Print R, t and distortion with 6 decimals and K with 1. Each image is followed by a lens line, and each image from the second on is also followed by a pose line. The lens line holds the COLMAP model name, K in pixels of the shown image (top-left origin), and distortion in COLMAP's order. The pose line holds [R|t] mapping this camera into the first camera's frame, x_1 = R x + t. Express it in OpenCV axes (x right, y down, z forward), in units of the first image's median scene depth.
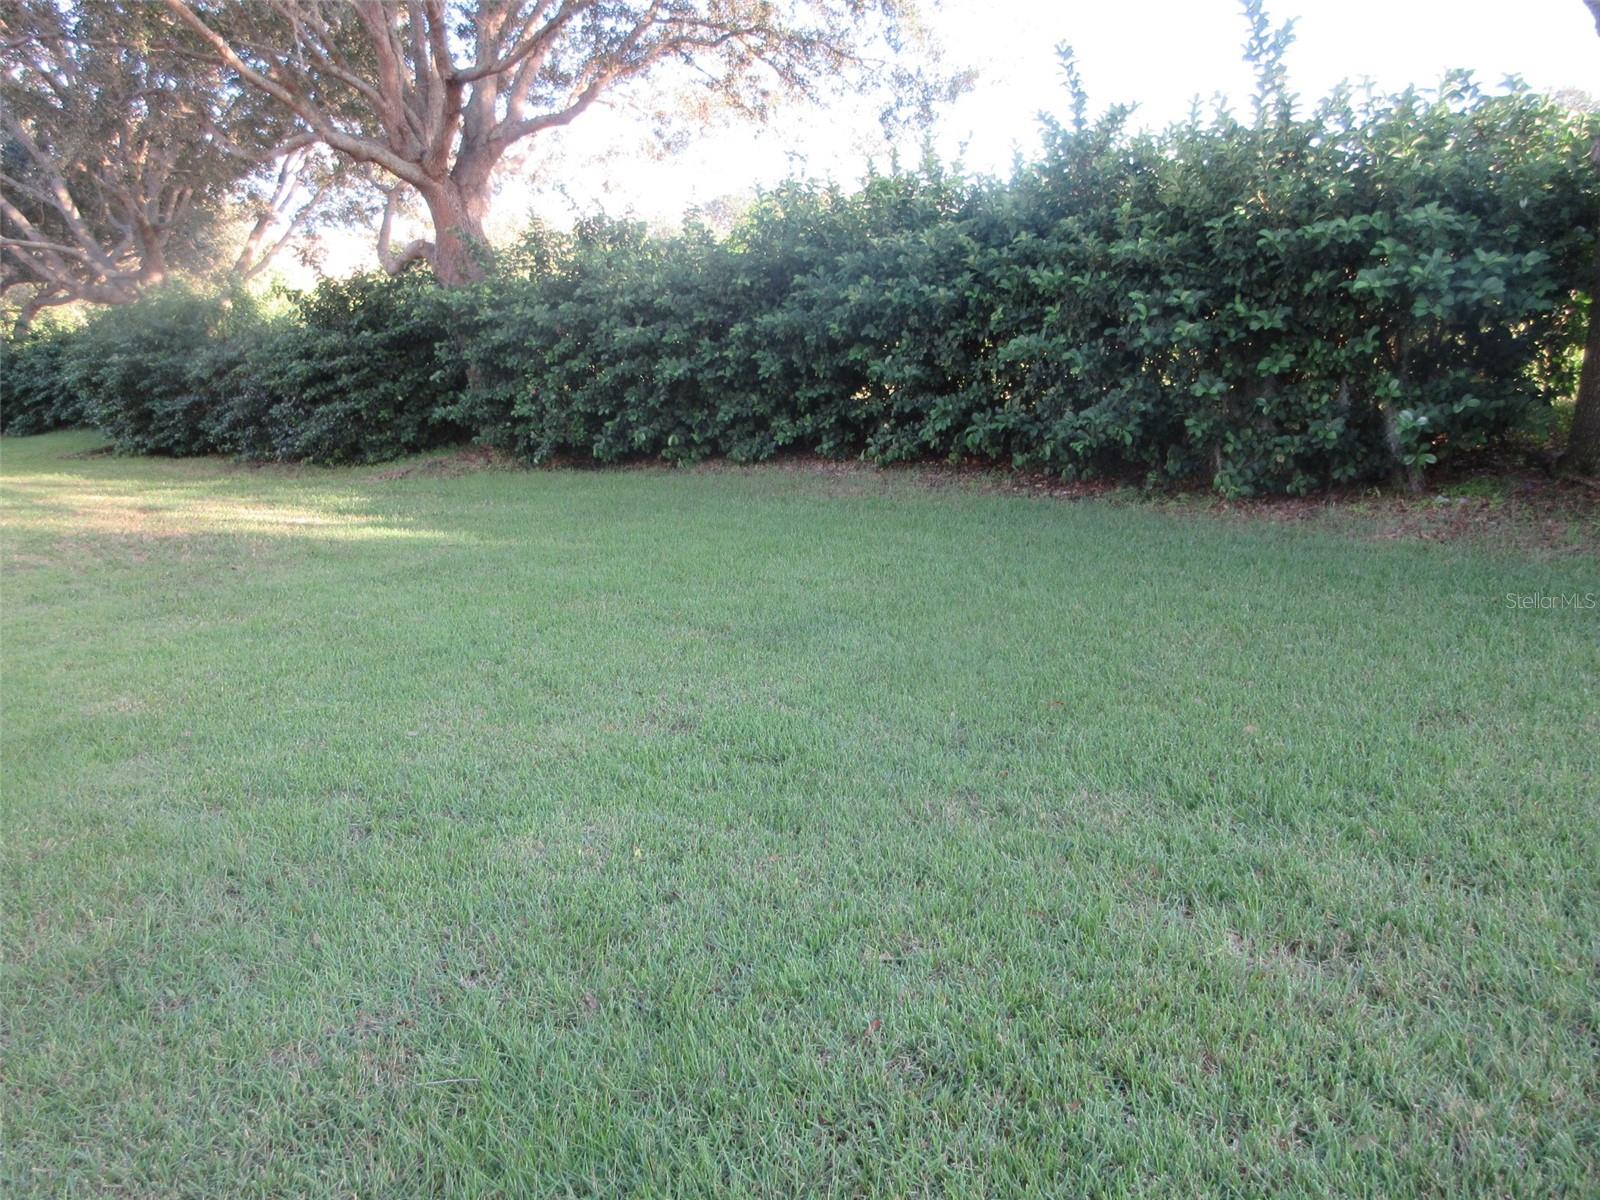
lens RADIAL K [[1186.8, 0, 794.7], [0, 1186.8, 598.5], [0, 0, 1]] dist [-0.000061, 0.005014]
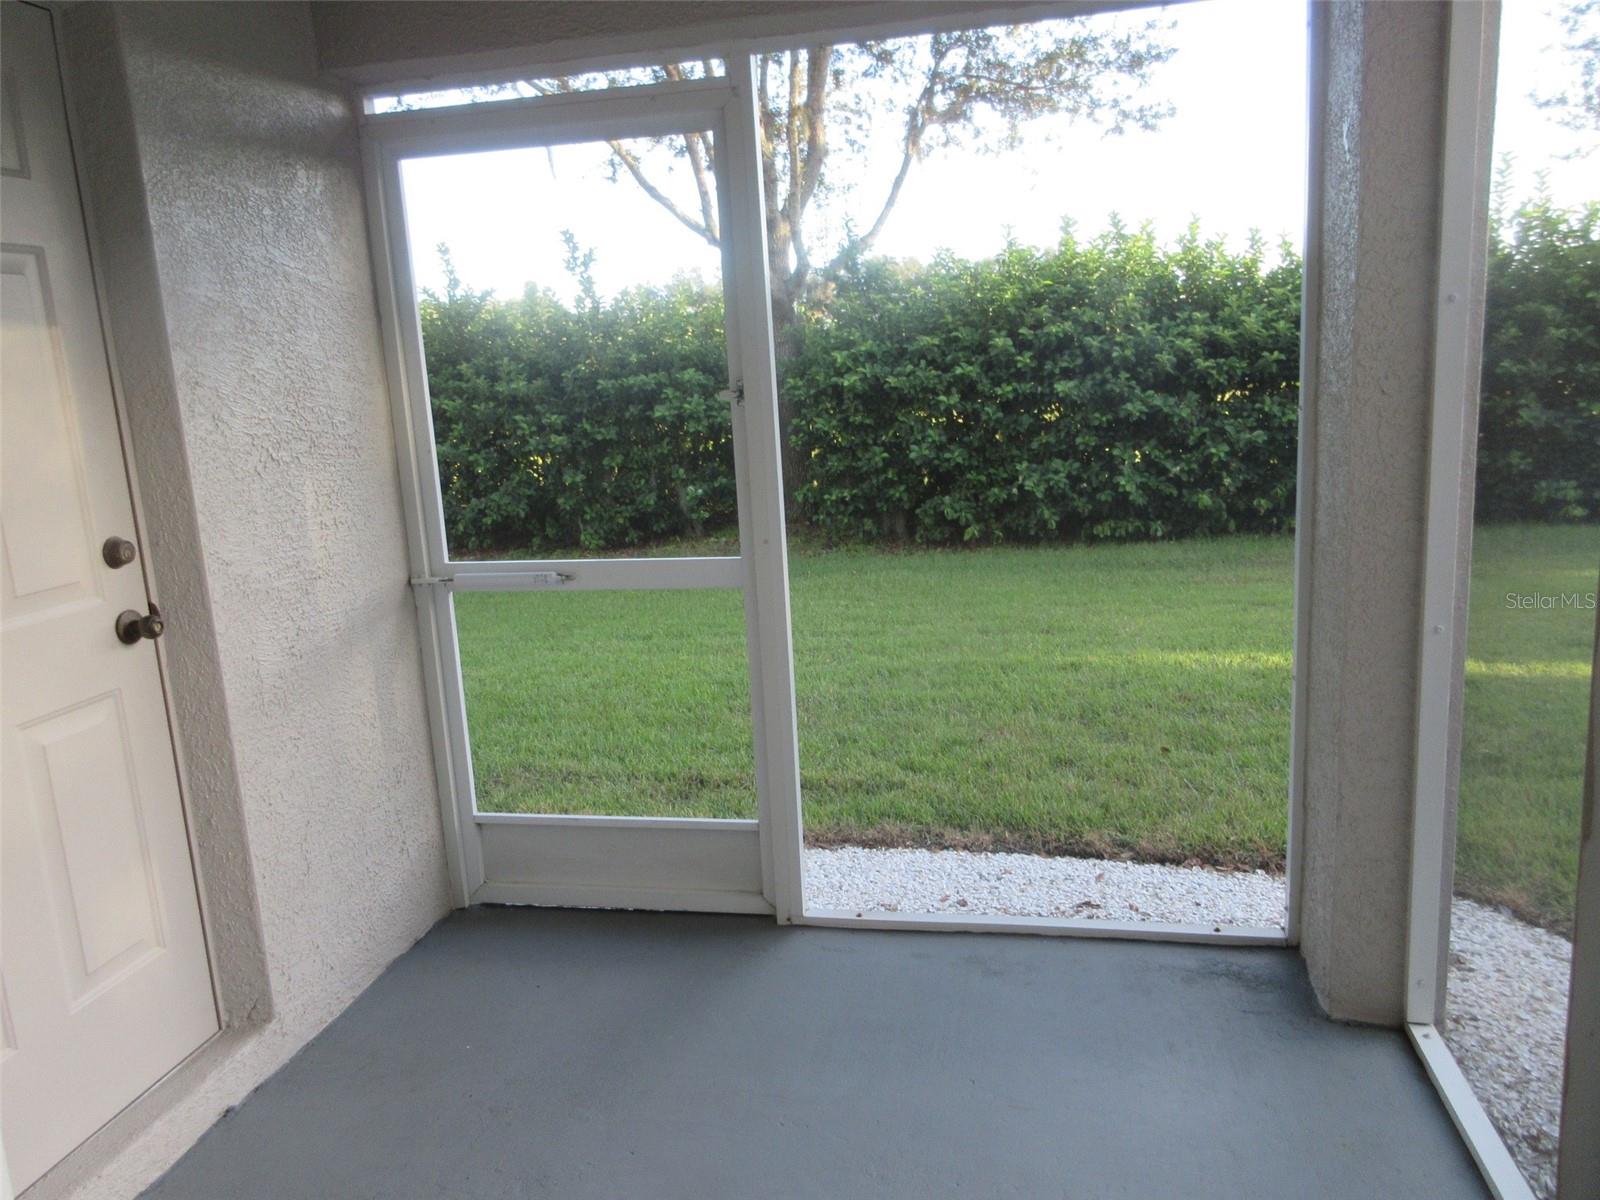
lens RADIAL K [[1186.8, 0, 800.1], [0, 1186.8, 603.1], [0, 0, 1]] dist [-0.000061, 0.005014]
pose [[0.828799, -0.075086, 0.554486, -0.284393], [0.127906, 0.990141, -0.057103, 0.114396], [-0.544732, 0.118249, 0.830232, -0.439388]]
